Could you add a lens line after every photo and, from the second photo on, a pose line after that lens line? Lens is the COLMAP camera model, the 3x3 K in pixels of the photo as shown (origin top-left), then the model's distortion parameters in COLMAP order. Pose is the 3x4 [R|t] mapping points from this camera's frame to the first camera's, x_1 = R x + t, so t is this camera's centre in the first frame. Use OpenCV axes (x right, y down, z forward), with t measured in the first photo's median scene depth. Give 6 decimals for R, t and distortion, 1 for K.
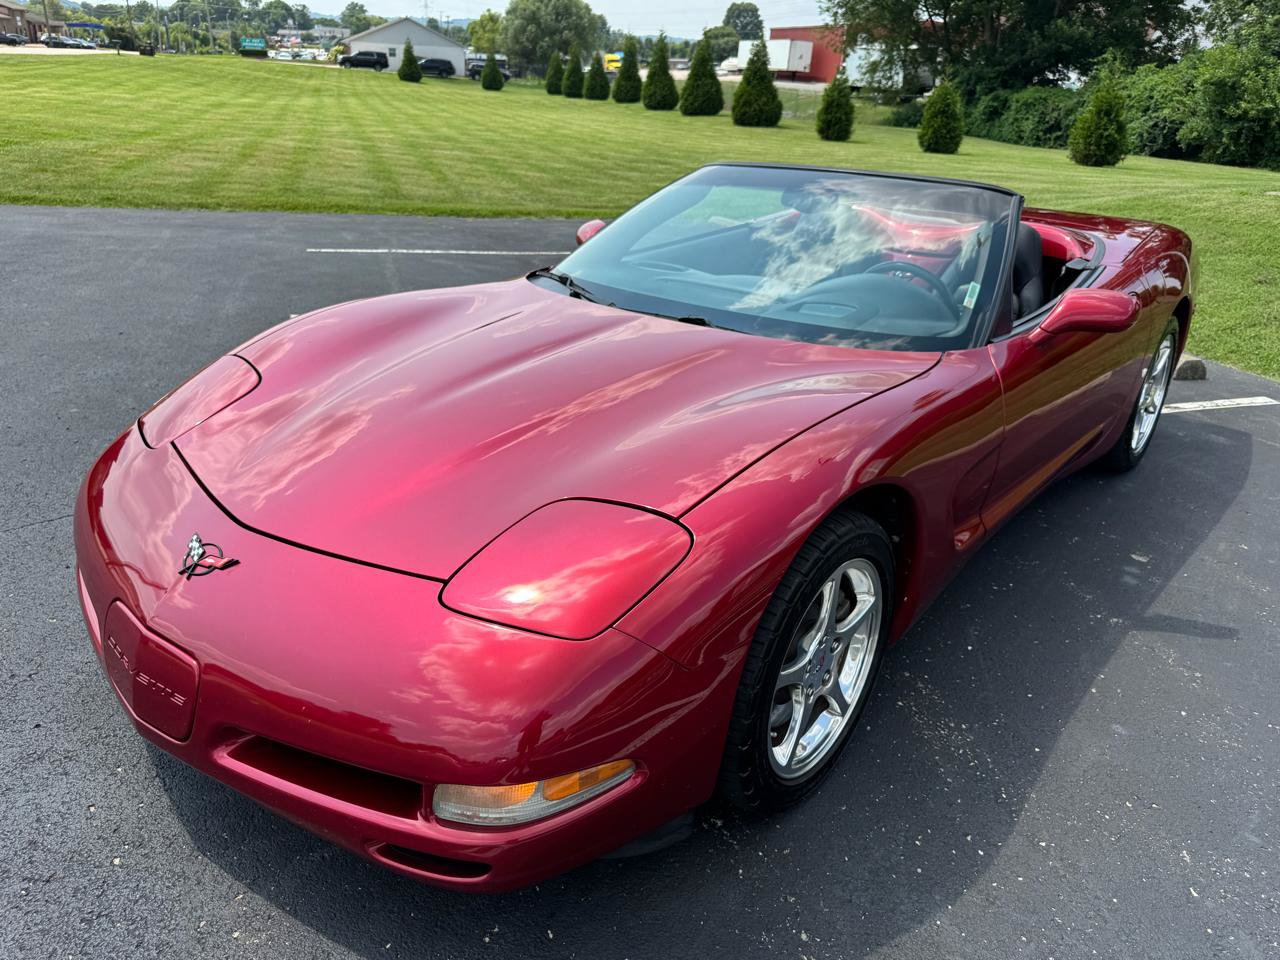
lens RADIAL K [[905.5, 0, 638.2], [0, 905.5, 494.1], [0, 0, 1]] dist [0.030745, -0.036763]
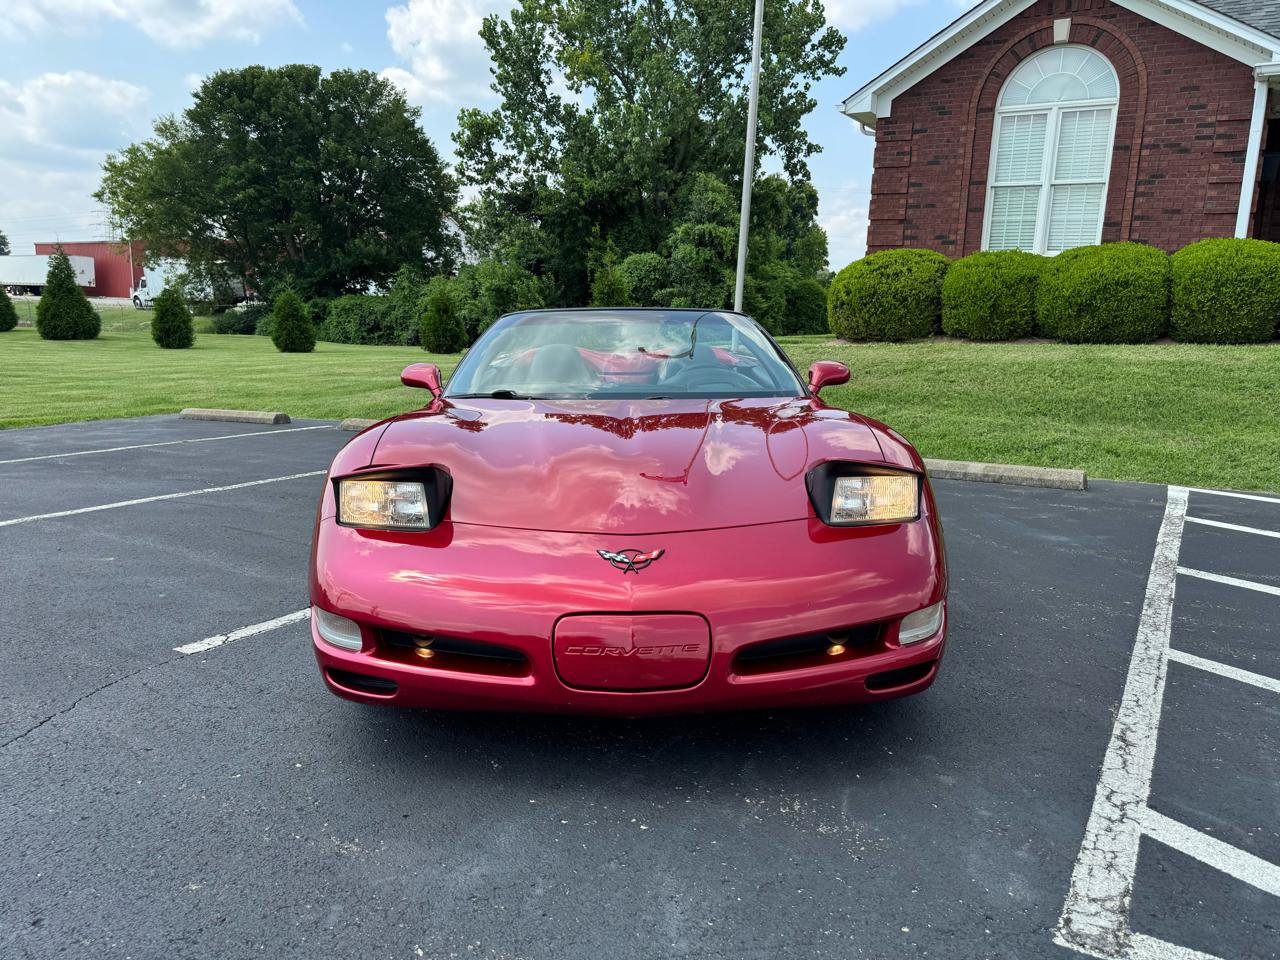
lens RADIAL K [[905.5, 0, 639.3], [0, 905.5, 485.5], [0, 0, 1]] dist [0.030745, -0.036763]
pose [[0.753162, -0.150923, 0.640288, -0.056233], [0.286461, 0.951441, -0.112696, 0.005261], [-0.592188, 0.268296, 0.759823, 0.000146]]
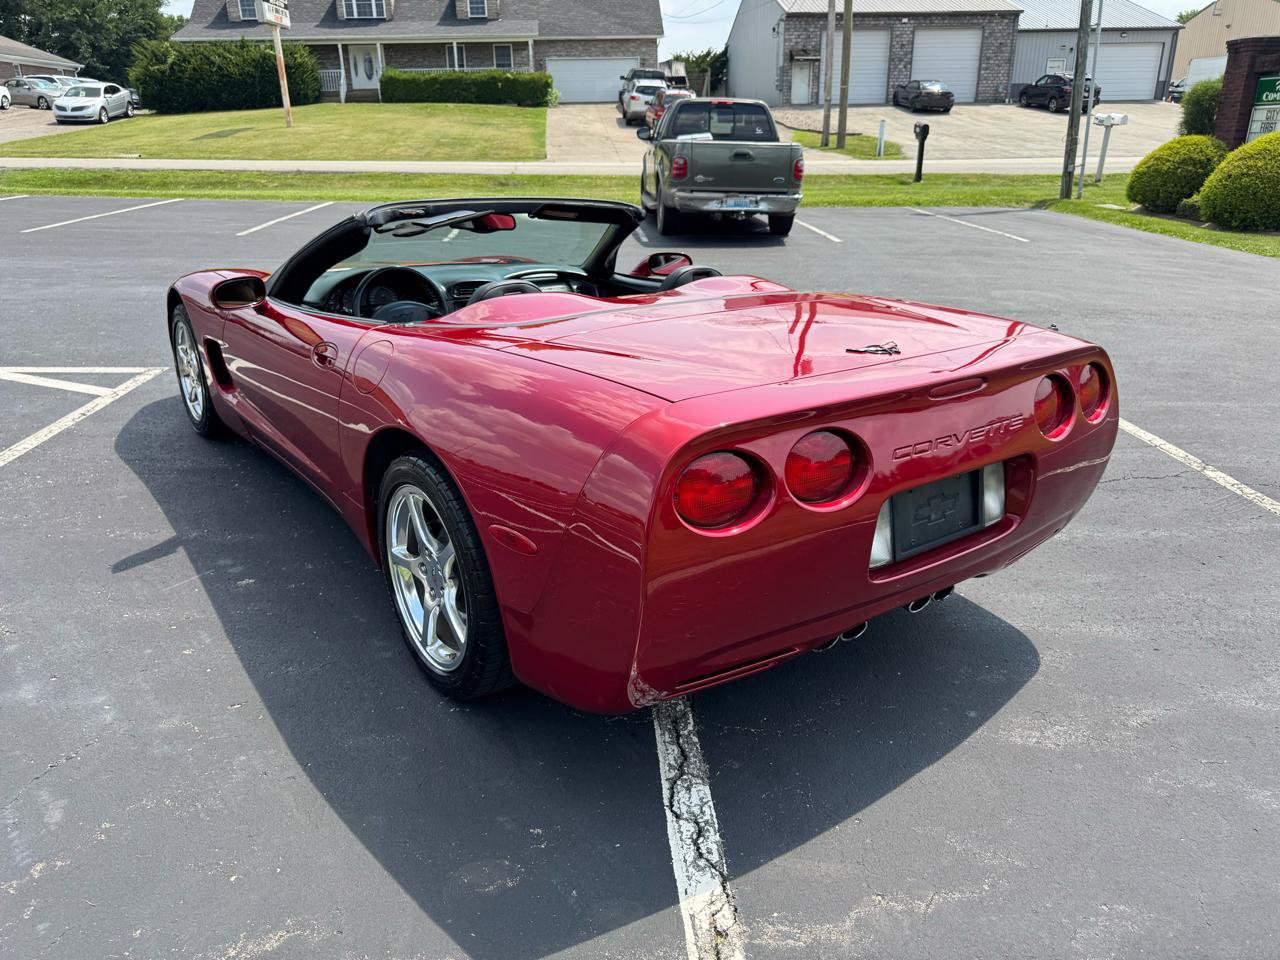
lens RADIAL K [[905.5, 0, 627.3], [0, 905.5, 482.4], [0, 0, 1]] dist [0.030745, -0.036763]
pose [[-0.236435, 0.306275, -0.922114, 0.106194], [-0.410717, 0.828566, 0.380513, -0.044912], [0.880574, 0.468695, -0.070109, 0.110852]]
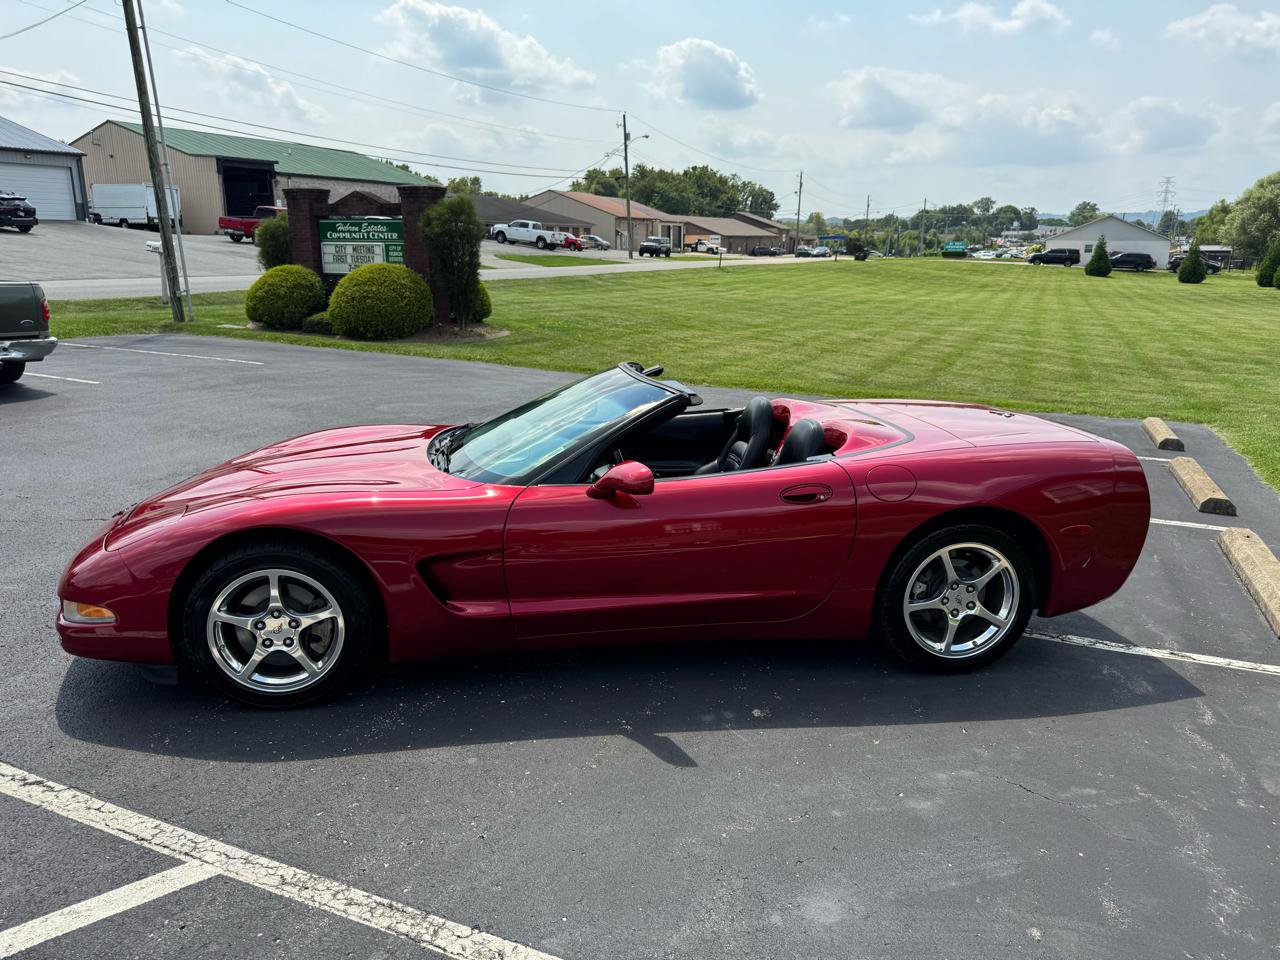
lens RADIAL K [[905.5, 0, 637.4], [0, 905.5, 501.7], [0, 0, 1]] dist [0.030745, -0.036763]
pose [[0.754804, 0.138551, -0.641151, 0.089249], [-0.253093, 0.963265, -0.089798, -0.003456], [0.605157, 0.230051, 0.762143, 0.000726]]
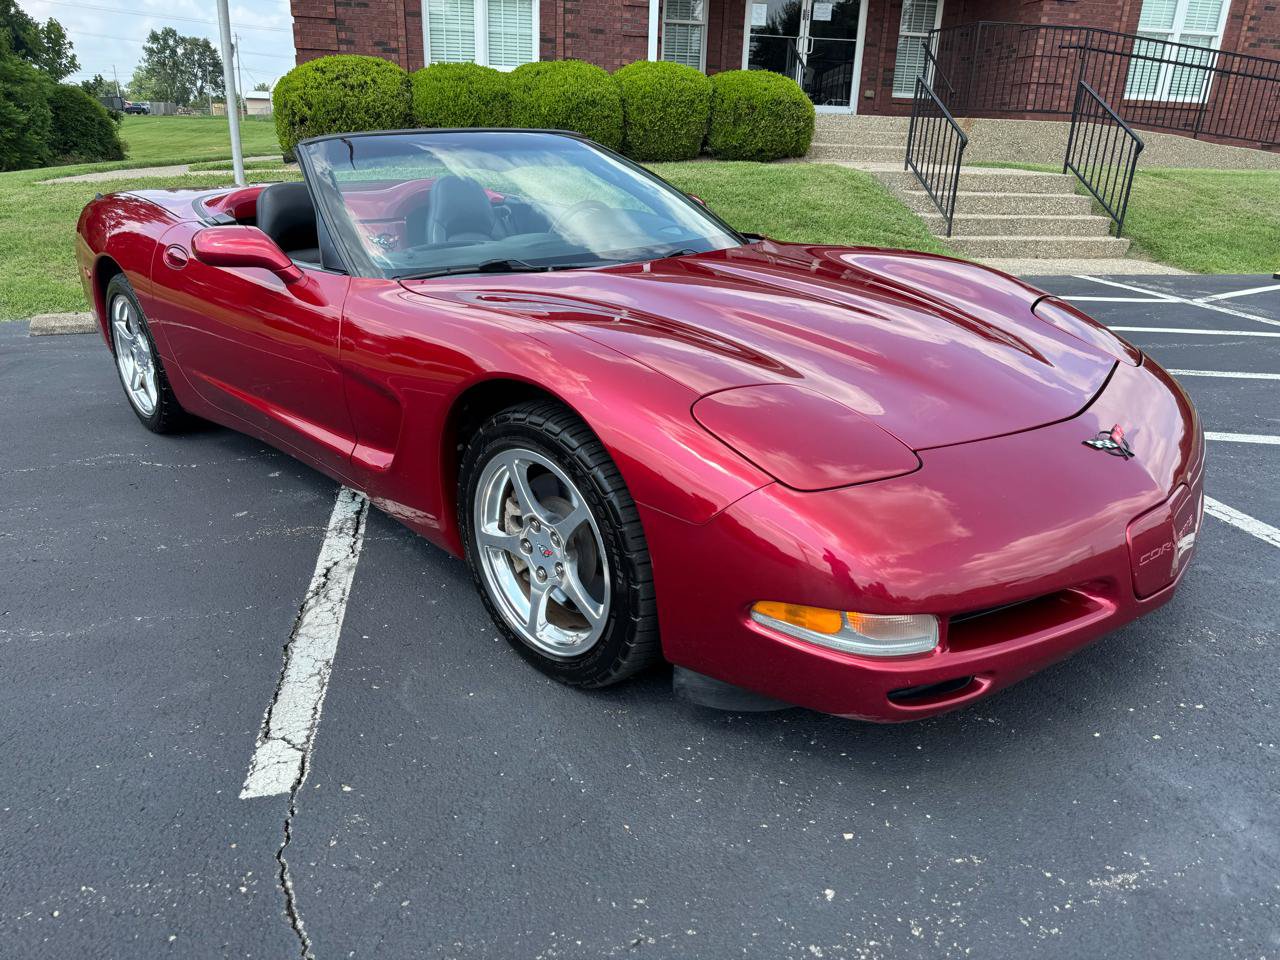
lens RADIAL K [[902.3, 0, 636.6], [0, 902.3, 481.0], [0, 0, 1]] dist [0.040893, -0.040621]
pose [[0.106752, -0.387992, 0.915459, -0.070453], [0.408128, 0.856679, 0.315488, -0.021380], [-0.906662, 0.339946, 0.249803, 0.056379]]
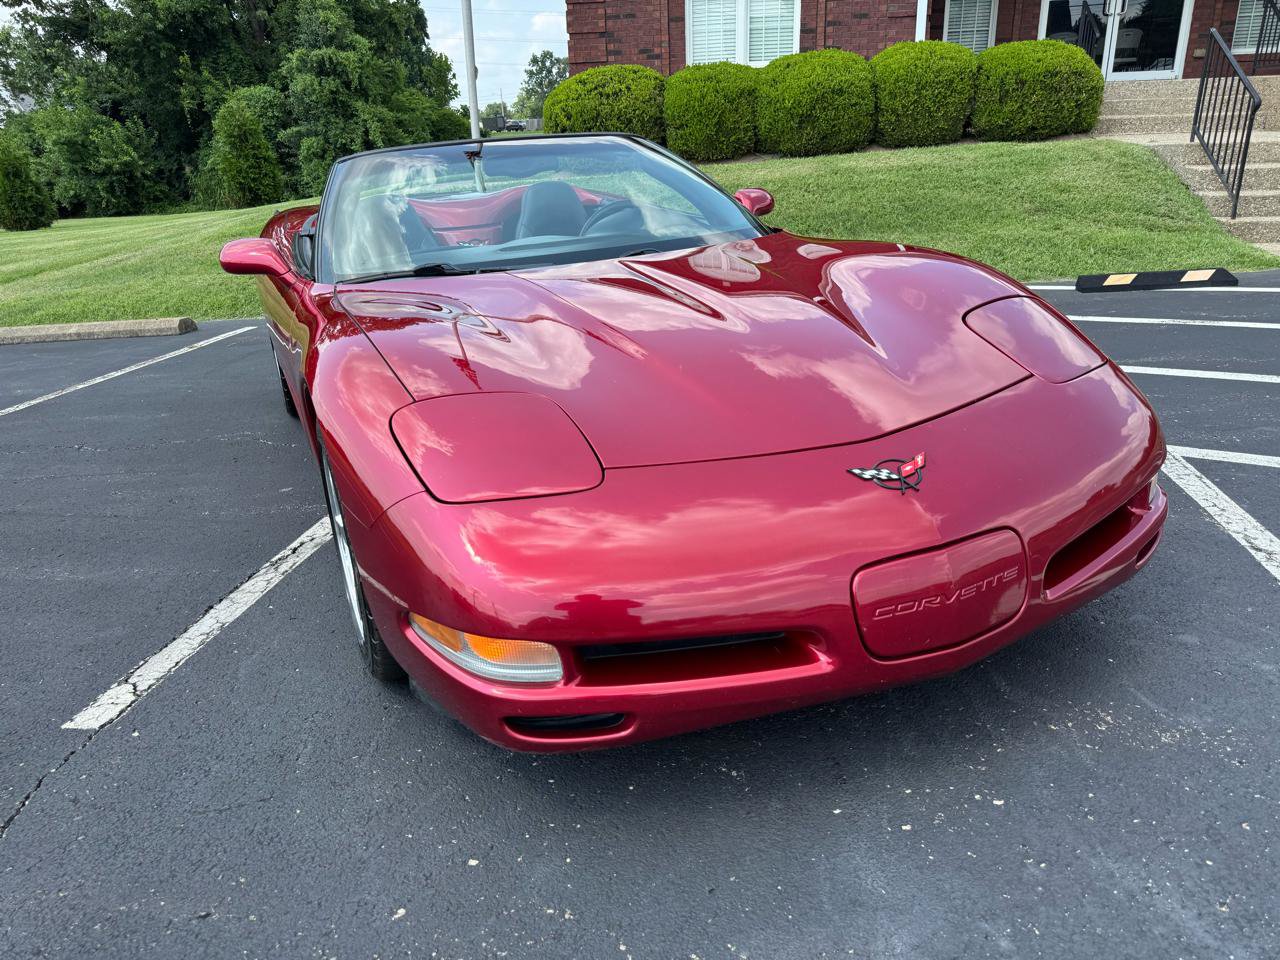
lens RADIAL K [[902.3, 0, 646.8], [0, 902.3, 478.8], [0, 0, 1]] dist [0.040893, -0.040621]
pose [[0.432323, -0.373687, 0.820643, -0.061024], [0.435766, 0.883341, 0.172672, -0.009018], [-0.789433, 0.282959, 0.544729, 0.030886]]
